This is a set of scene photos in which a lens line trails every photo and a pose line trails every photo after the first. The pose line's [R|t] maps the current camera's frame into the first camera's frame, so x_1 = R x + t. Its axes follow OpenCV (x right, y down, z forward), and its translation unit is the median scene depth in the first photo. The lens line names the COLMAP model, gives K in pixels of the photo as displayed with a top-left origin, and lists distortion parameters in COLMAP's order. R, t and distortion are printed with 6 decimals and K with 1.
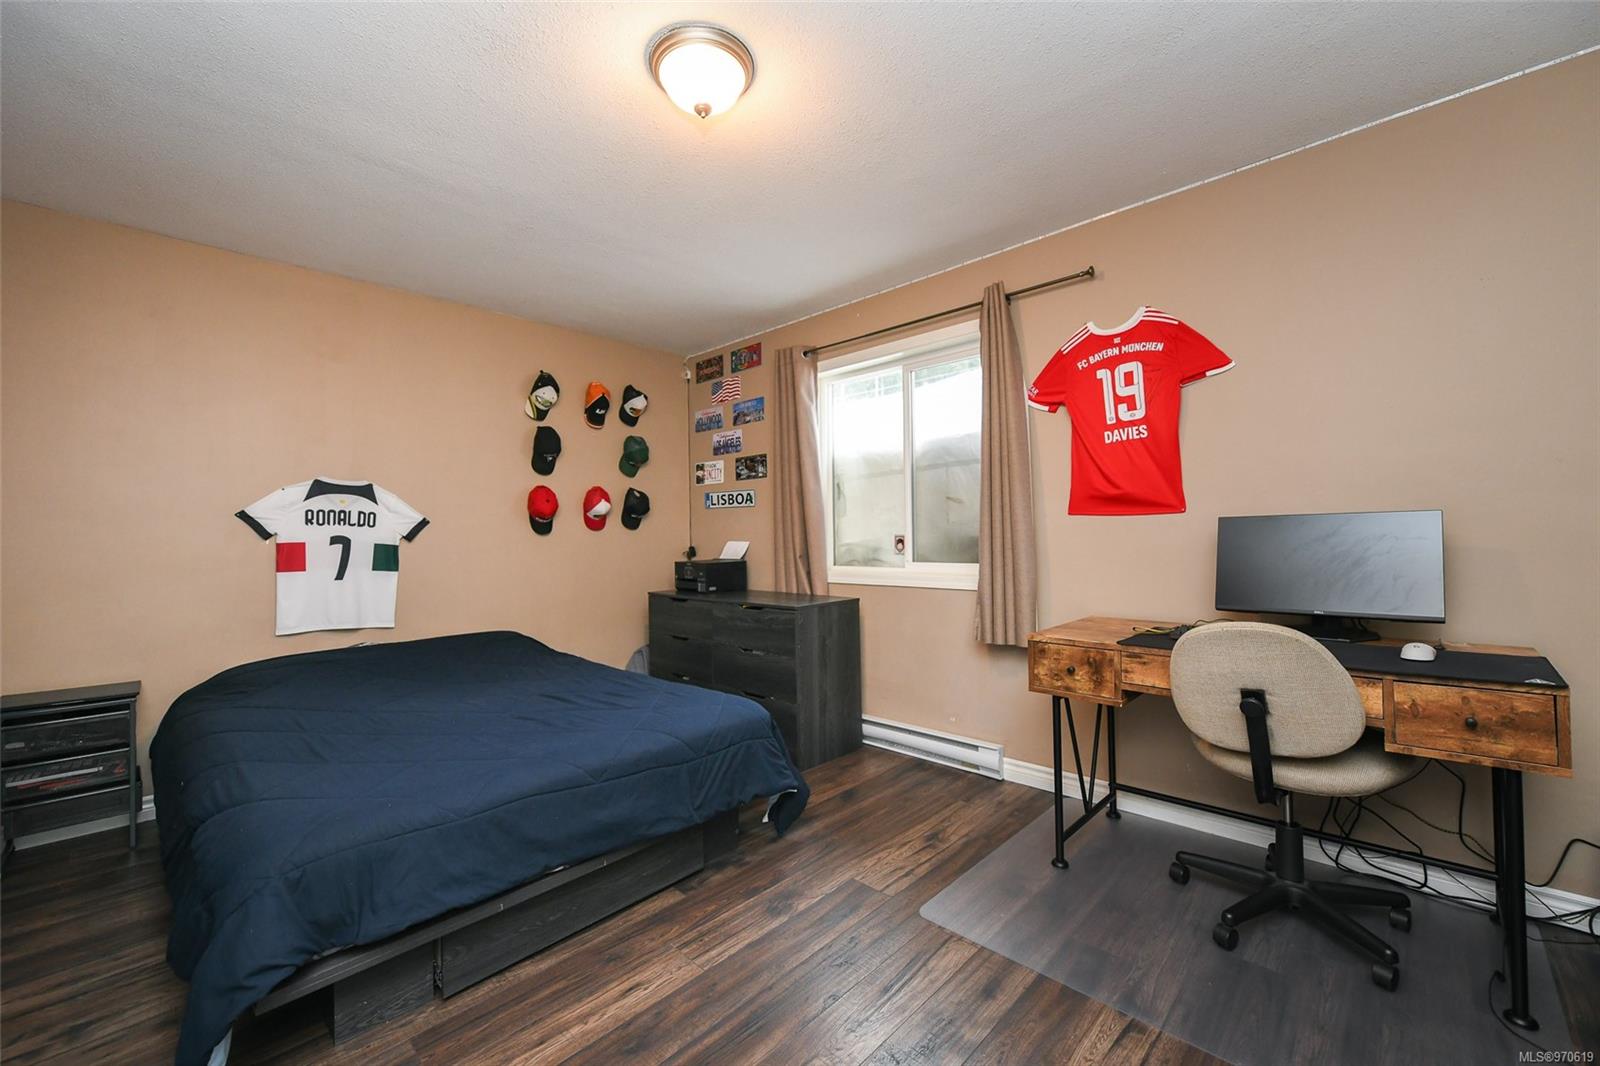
lens RADIAL K [[637.5, 0, 800.0], [0, 637.5, 533.0], [0, 0, 1]] dist [-0.019298, -0.000151]
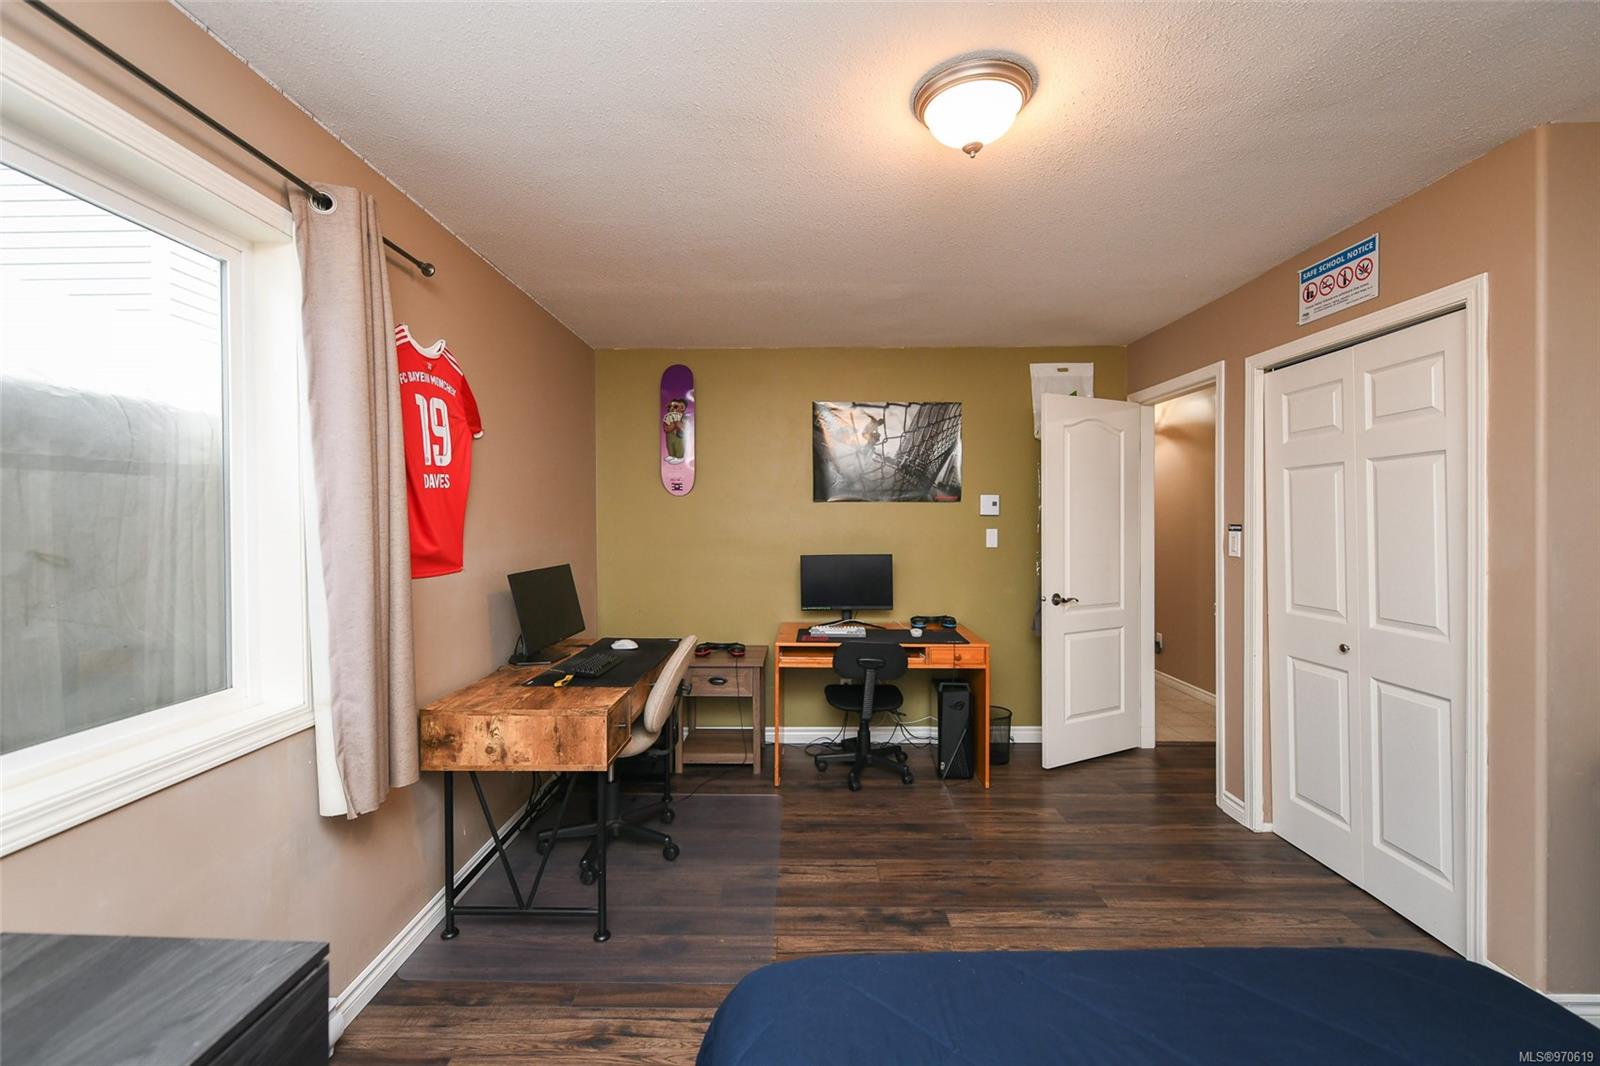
lens RADIAL K [[664.9, 0, 790.5], [0, 664.9, 528.1], [0, 0, 1]] dist [0.001174, 0.000053]
pose [[-0.682301, 0.002721, 0.731066, -0.456140], [0.015870, 0.999813, 0.011090, -0.094603], [-0.730899, 0.019169, -0.682216, 1.254966]]
